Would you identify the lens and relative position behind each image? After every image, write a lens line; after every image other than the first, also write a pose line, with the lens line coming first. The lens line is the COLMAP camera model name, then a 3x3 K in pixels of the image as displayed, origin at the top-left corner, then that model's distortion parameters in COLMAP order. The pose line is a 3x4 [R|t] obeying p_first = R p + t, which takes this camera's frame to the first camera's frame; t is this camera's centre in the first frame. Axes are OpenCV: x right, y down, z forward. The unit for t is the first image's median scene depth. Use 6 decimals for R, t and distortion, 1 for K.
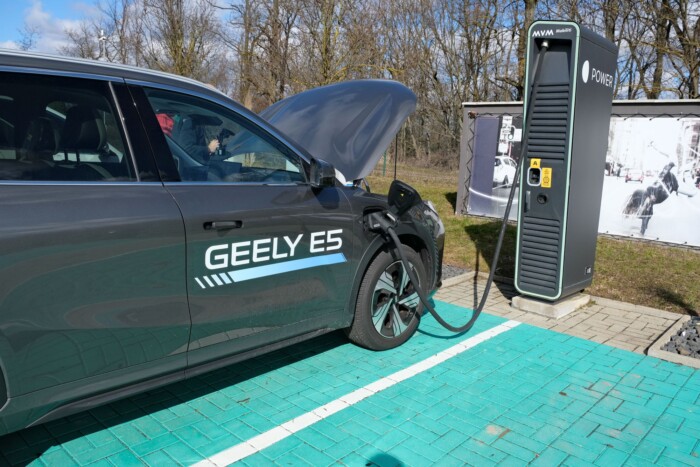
lens RADIAL K [[552.7, 0, 350.0], [0, 552.7, 233.5], [0, 0, 1]] dist [-0.209491, 0.197657]
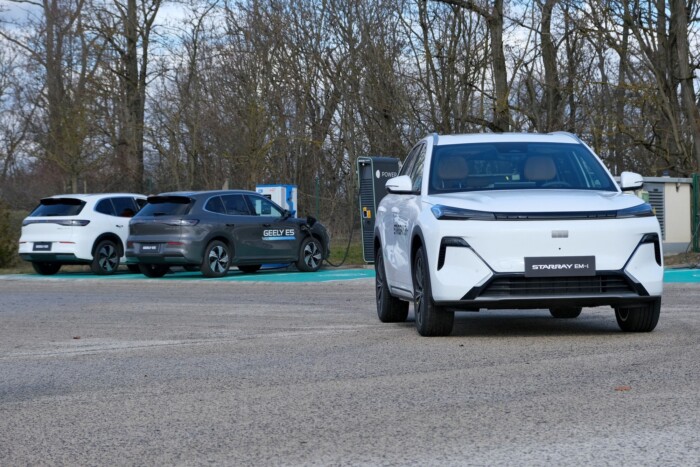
lens RADIAL K [[1672.3, 0, 350.0], [0, 1672.3, 233.5], [0, 0, 1]] dist [0.000822, 0.006919]
pose [[0.995967, -0.054124, 0.071558, -0.369830], [0.064846, 0.985437, -0.157192, 1.499605], [-0.062008, 0.161198, 0.984972, -8.309222]]
